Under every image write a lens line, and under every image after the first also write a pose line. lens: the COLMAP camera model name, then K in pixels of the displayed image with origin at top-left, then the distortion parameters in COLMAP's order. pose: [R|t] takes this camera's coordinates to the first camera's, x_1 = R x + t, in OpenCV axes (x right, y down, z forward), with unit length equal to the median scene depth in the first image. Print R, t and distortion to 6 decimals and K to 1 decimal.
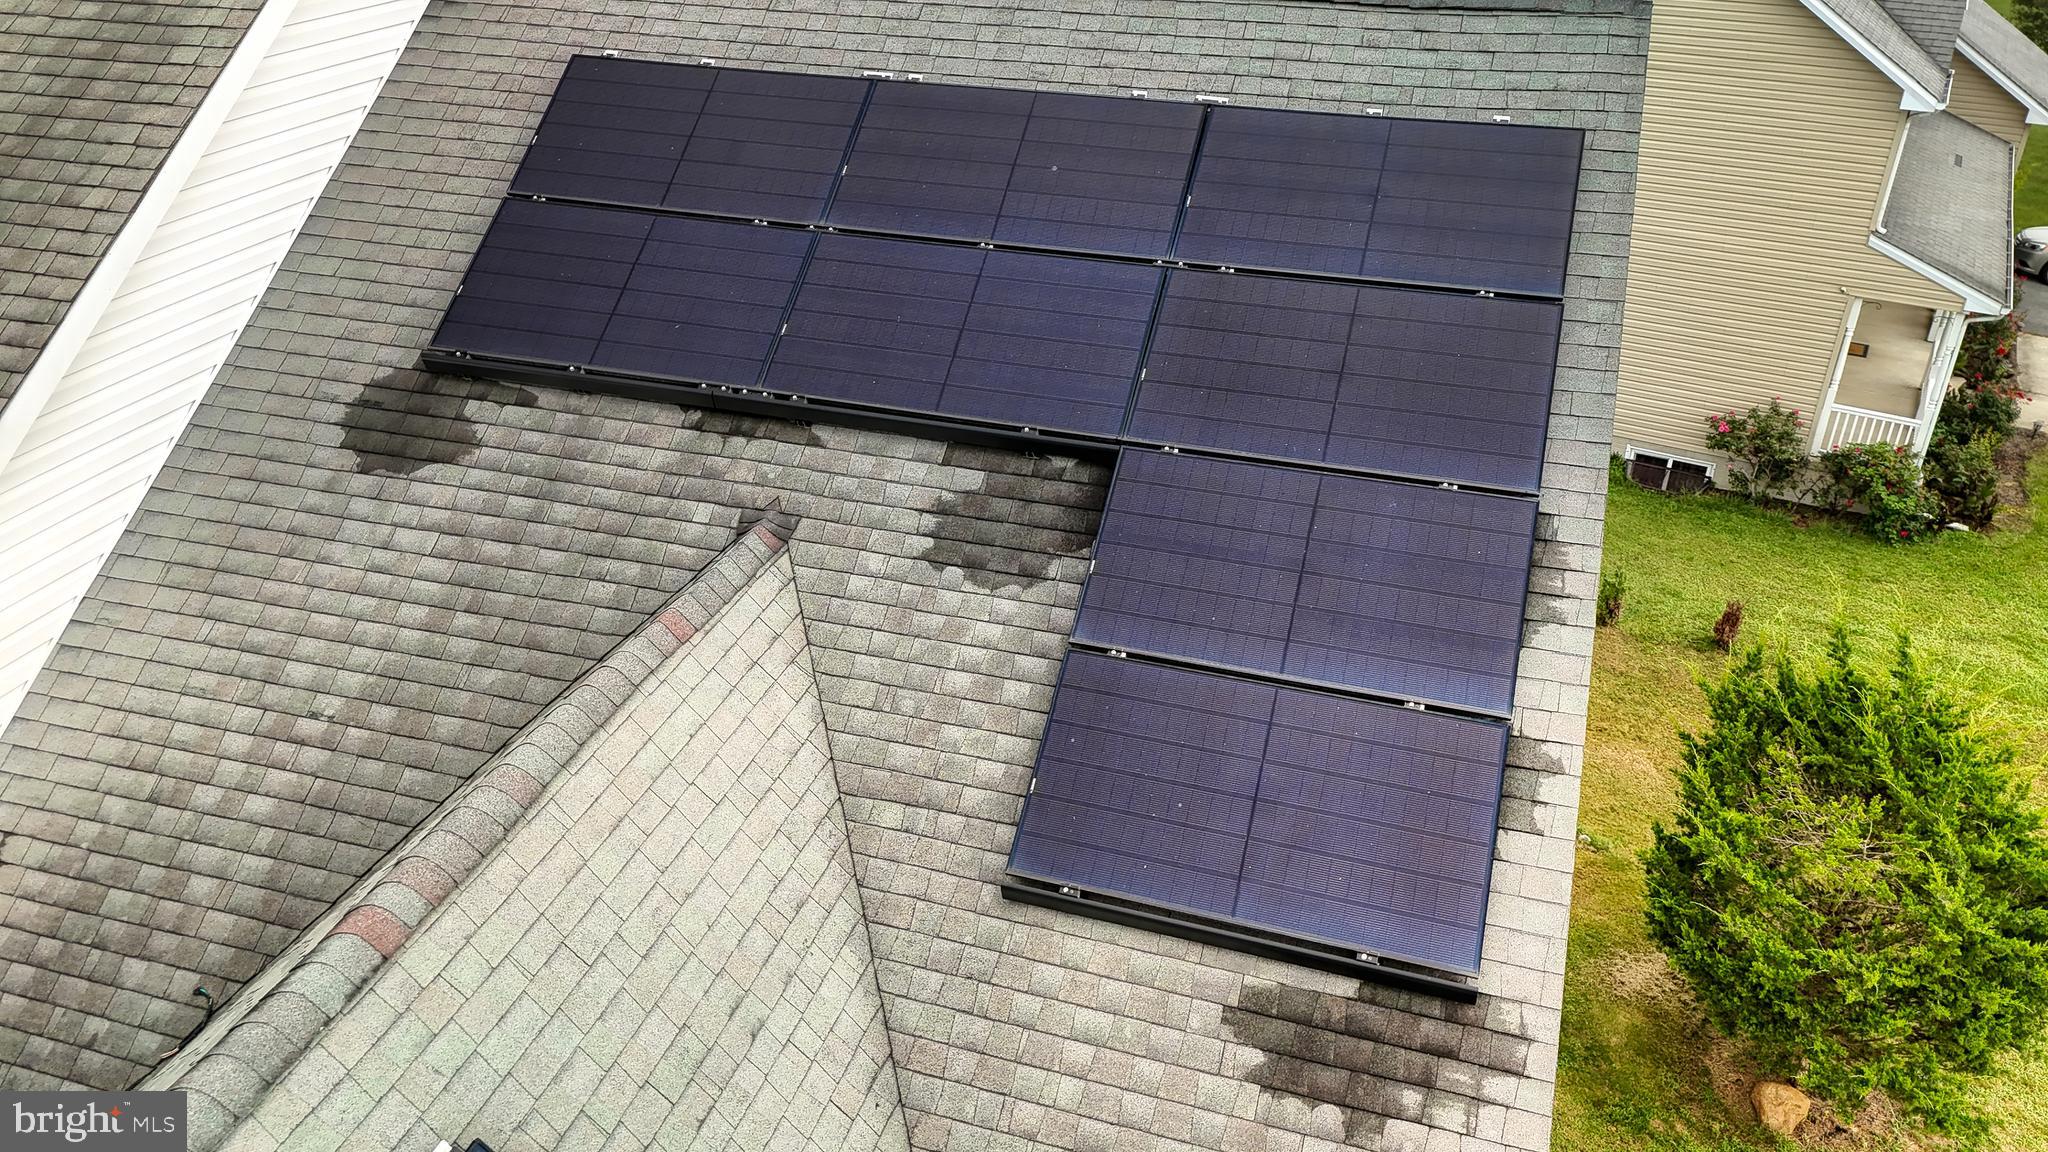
lens RADIAL K [[1507.3, 0, 1026.1], [0, 1507.3, 583.2], [0, 0, 1]] dist [0.079009, -0.084620]
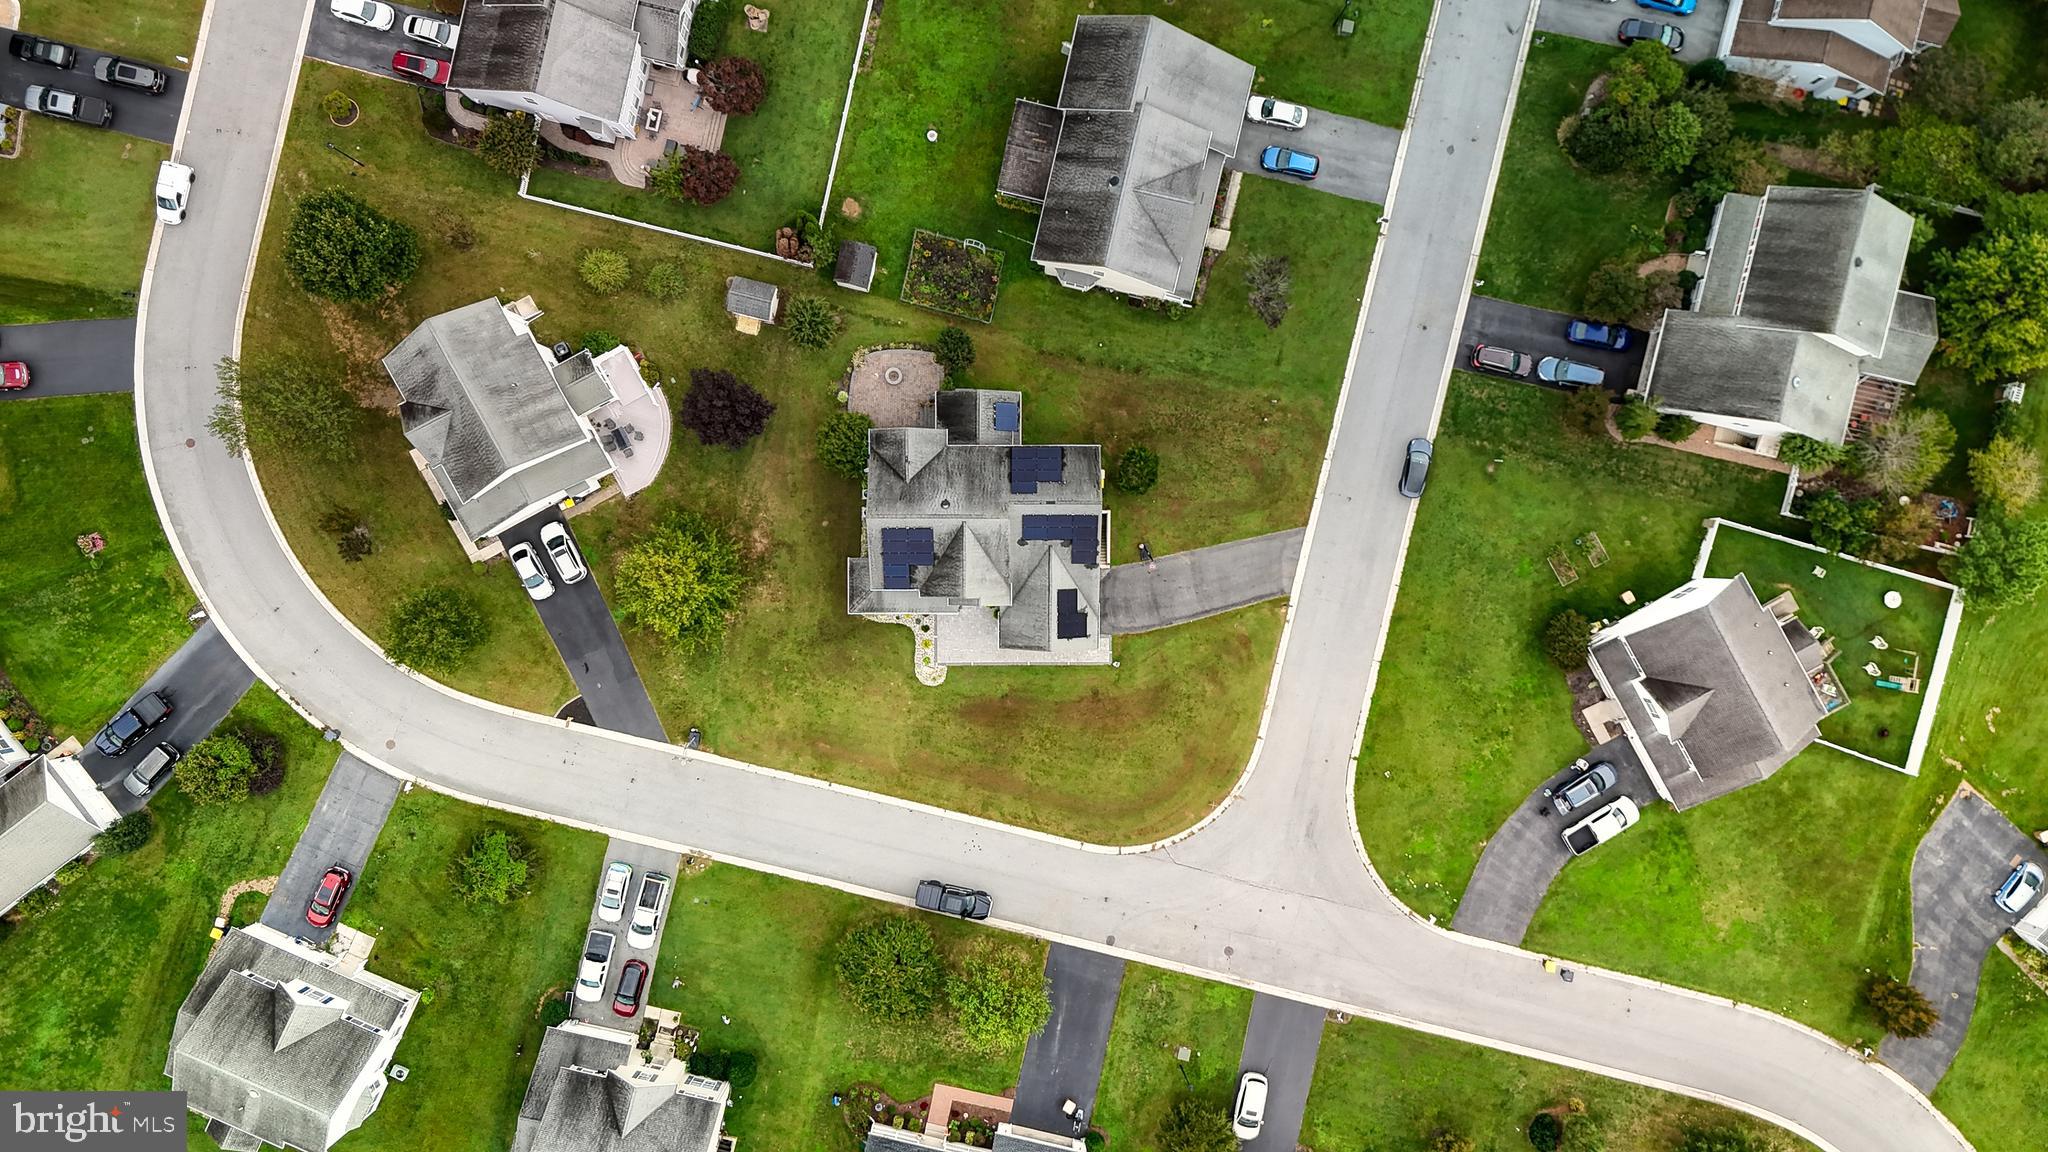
lens RADIAL K [[1507.3, 0, 1011.9], [0, 1507.3, 581.4], [0, 0, 1]] dist [0.079009, -0.084620]
pose [[0.959243, -0.281678, -0.022582, -0.106049], [0.154373, 0.455418, 0.876792, -4.679280], [-0.236688, -0.844543, 0.480340, -2.304186]]
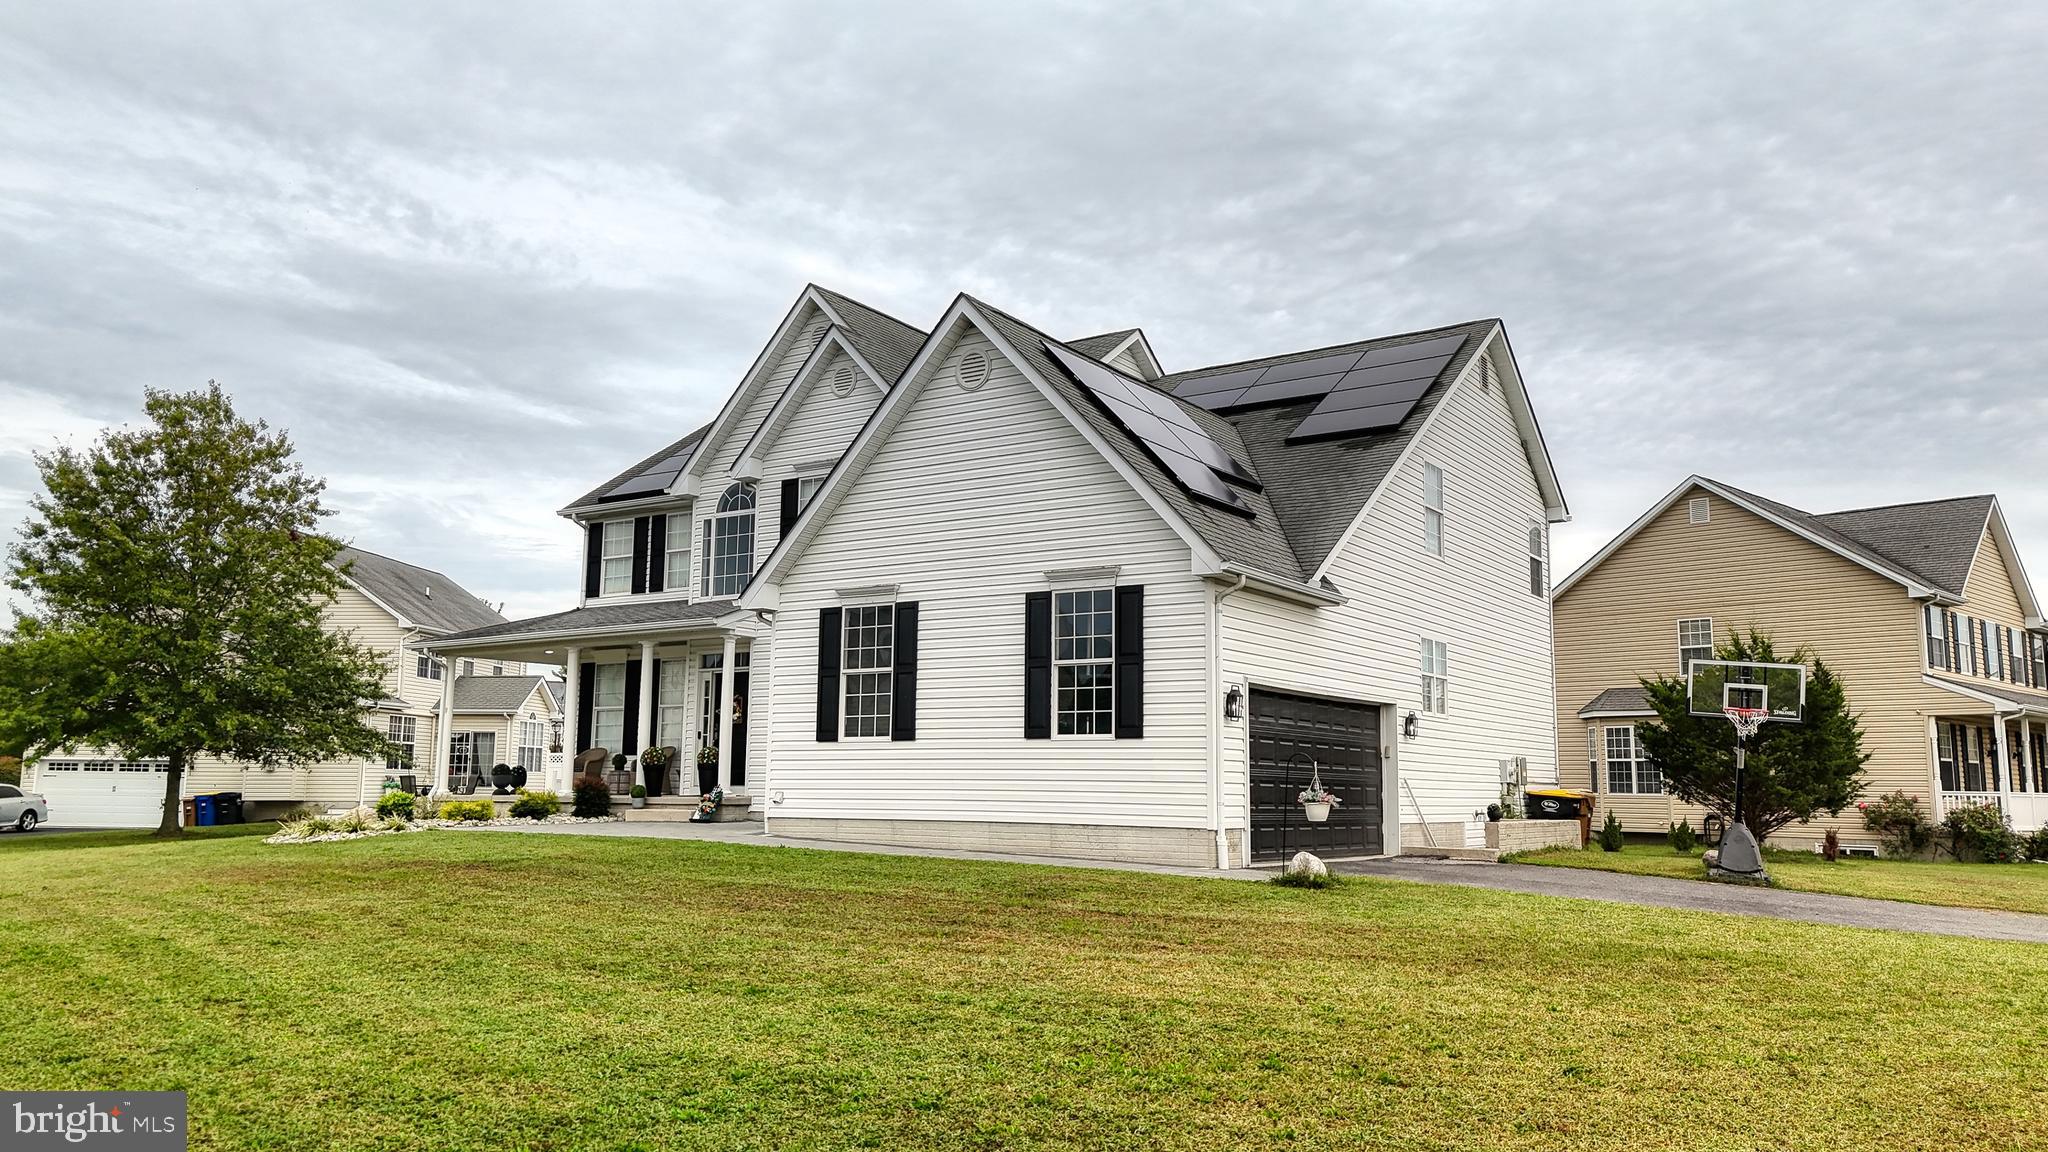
lens RADIAL K [[1507.3, 0, 1030.4], [0, 1507.3, 577.1], [0, 0, 1]] dist [0.079009, -0.084620]
pose [[0.956001, -0.042878, -0.290212, 0.140193], [-0.143720, 0.793961, -0.590738, 0.852573], [0.255747, 0.606455, 0.752865, -0.563561]]
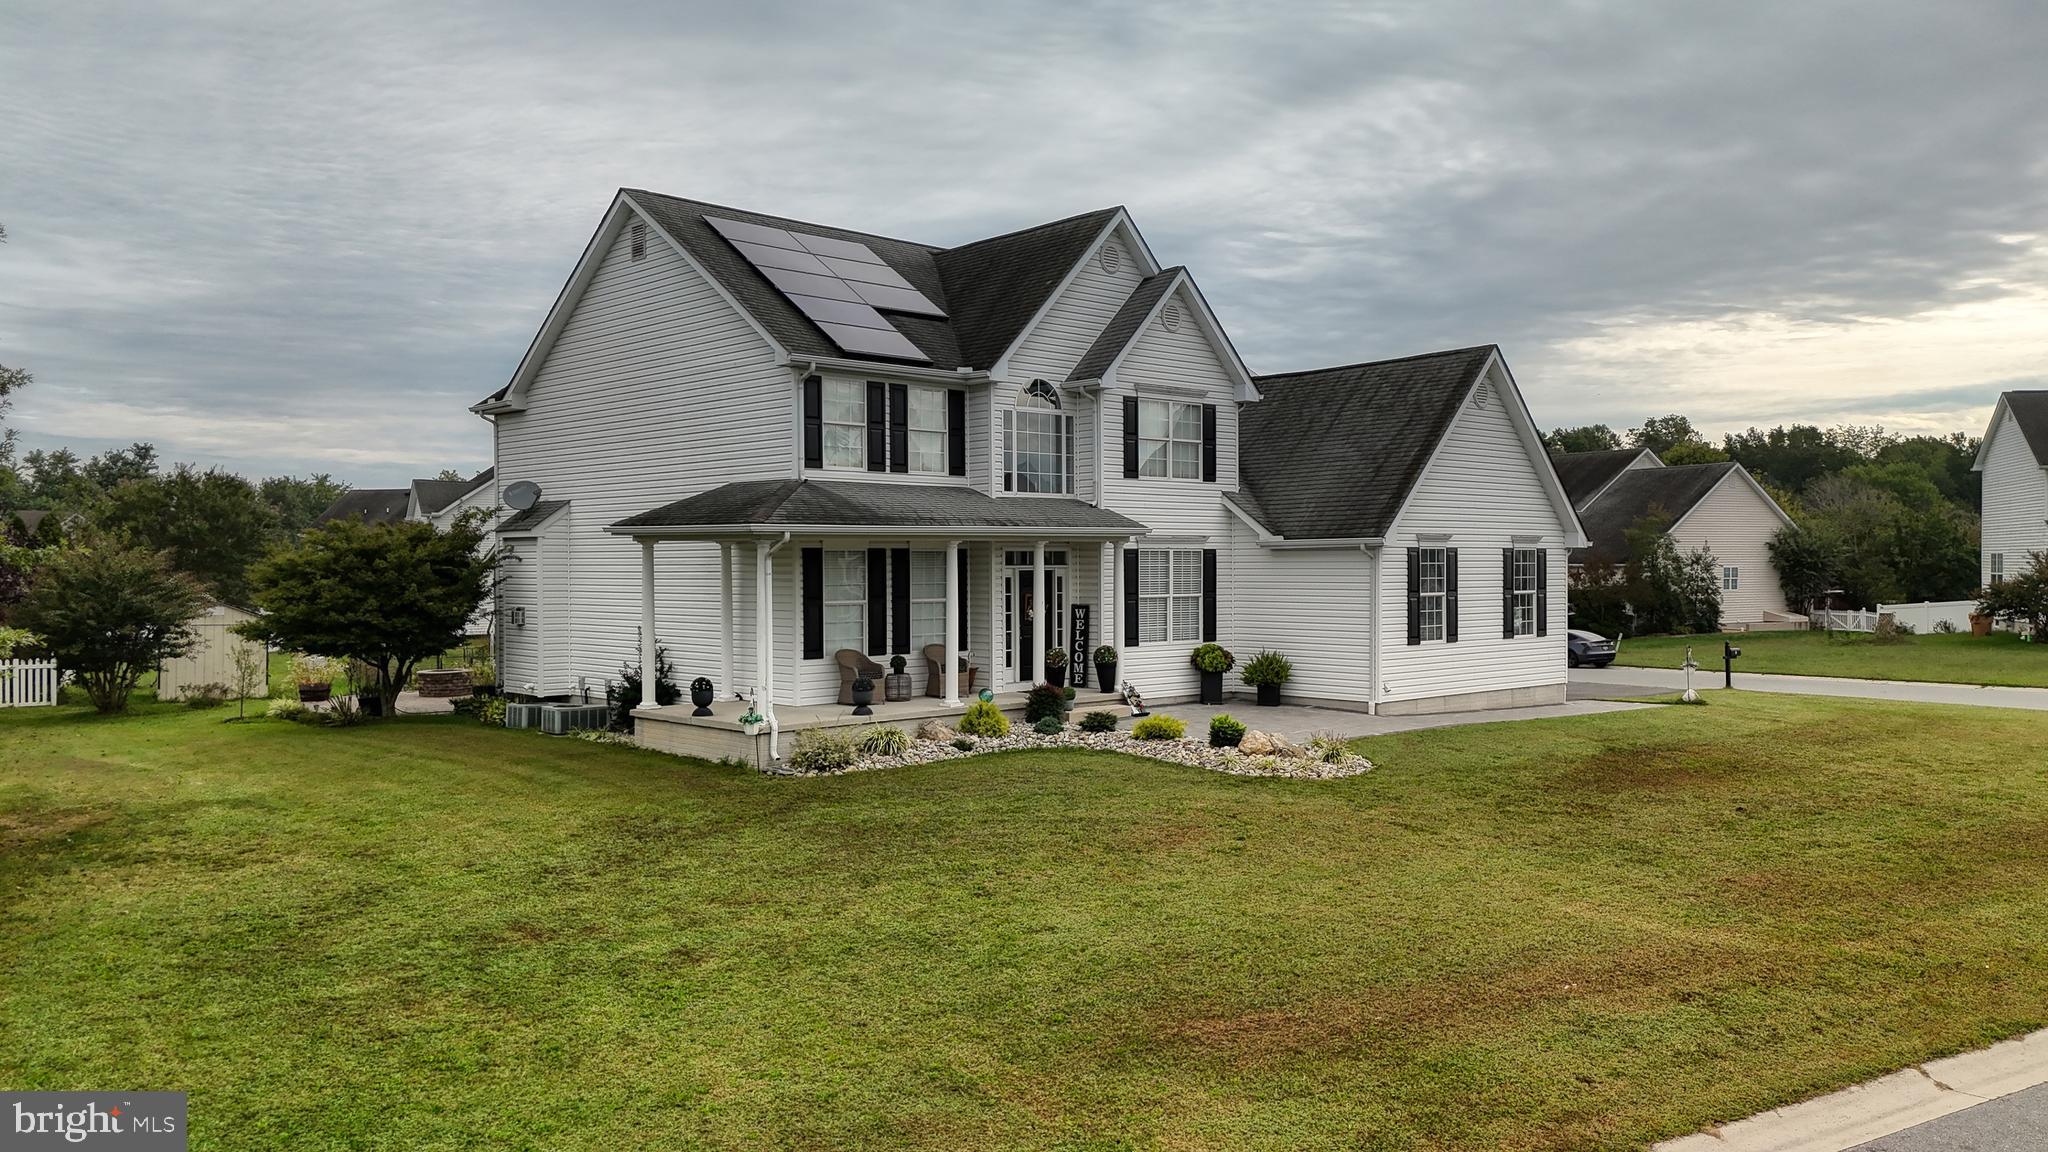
lens RADIAL K [[1507.3, 0, 1015.1], [0, 1507.3, 550.8], [0, 0, 1]] dist [0.079009, -0.084620]
pose [[0.514136, -0.005037, 0.857694, -1.624886], [0.431039, 0.866052, -0.253296, 0.494310], [-0.741532, 0.499928, 0.447440, -0.179919]]
